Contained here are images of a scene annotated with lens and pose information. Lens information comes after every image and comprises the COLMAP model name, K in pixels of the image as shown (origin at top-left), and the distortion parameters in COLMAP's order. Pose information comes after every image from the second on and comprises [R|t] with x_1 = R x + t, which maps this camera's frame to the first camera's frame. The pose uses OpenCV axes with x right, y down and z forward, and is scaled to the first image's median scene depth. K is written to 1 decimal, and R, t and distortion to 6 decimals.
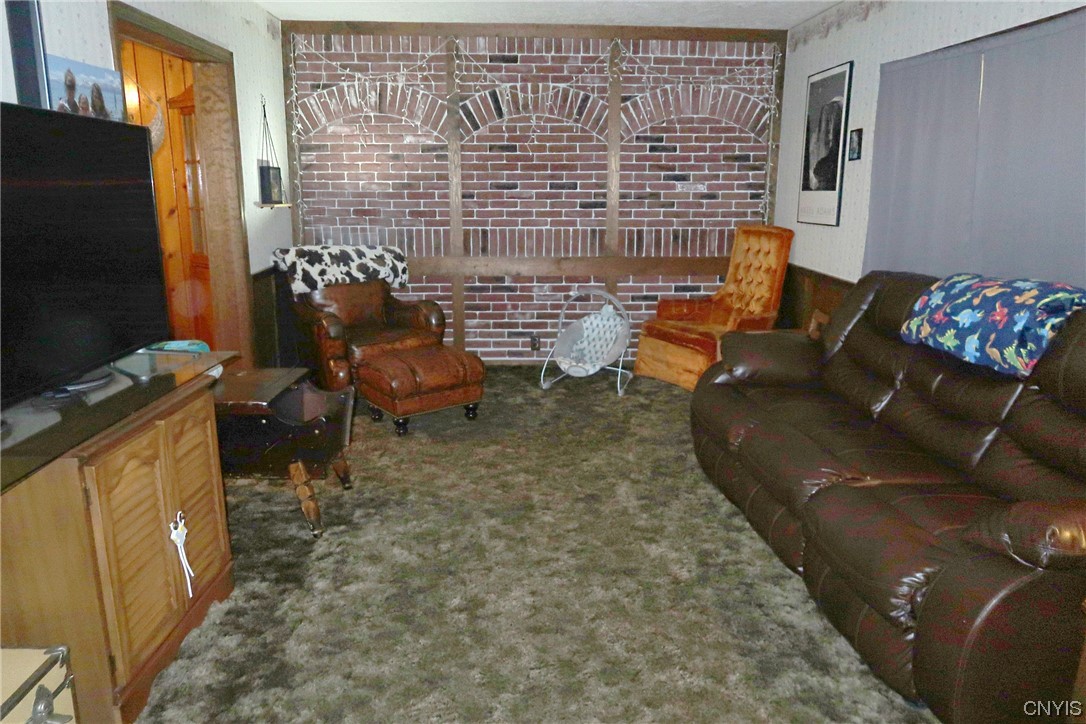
lens RADIAL K [[746.1, 0, 562.8], [0, 746.1, 358.4], [0, 0, 1]] dist [-0.024025, 0.000651]
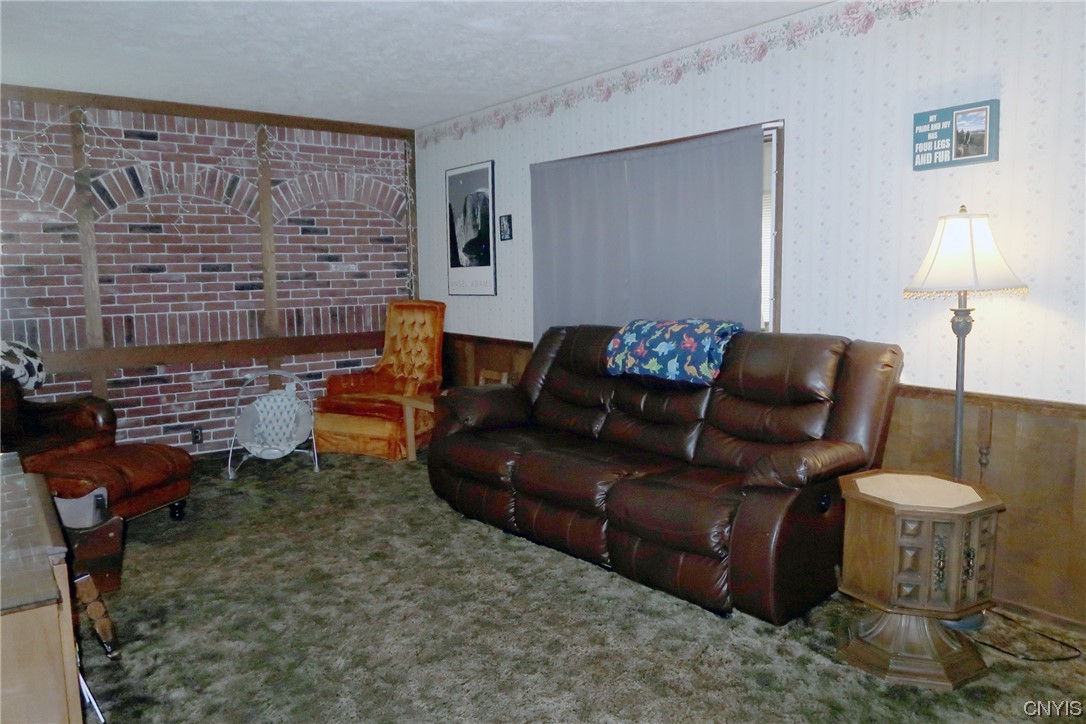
lens RADIAL K [[756.7, 0, 543.0], [0, 756.7, 362.0], [0, 0, 1]] dist [-0.016430, 0.002432]
pose [[0.830857, -0.082455, 0.550344, -0.203214], [0.144034, 0.987125, -0.069553, 0.017508], [-0.537523, 0.137057, 0.832036, -0.020556]]
